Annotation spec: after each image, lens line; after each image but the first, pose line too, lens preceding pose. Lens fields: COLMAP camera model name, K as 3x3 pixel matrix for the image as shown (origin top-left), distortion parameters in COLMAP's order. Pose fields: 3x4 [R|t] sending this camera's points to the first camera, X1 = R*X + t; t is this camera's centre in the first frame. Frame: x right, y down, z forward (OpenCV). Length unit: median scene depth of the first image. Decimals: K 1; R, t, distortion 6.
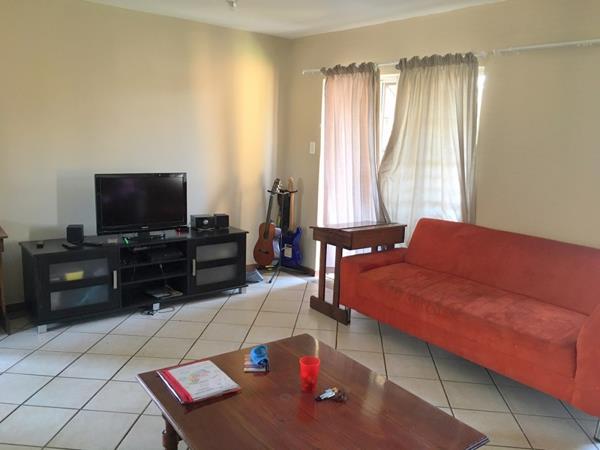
lens RADIAL K [[513.0, 0, 300.0], [0, 513.0, 225.0], [0, 0, 1]] dist [0.074328, -0.103837]
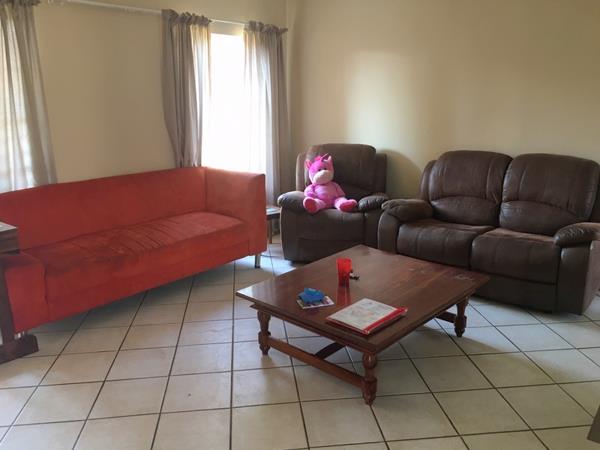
lens RADIAL K [[513.0, 0, 300.0], [0, 513.0, 225.0], [0, 0, 1]] dist [0.074328, -0.103837]
pose [[-0.228065, -0.271060, 0.935154, -0.753144], [0.161453, 0.936640, 0.310866, -0.168343], [-0.960166, 0.221881, -0.169852, 0.832092]]
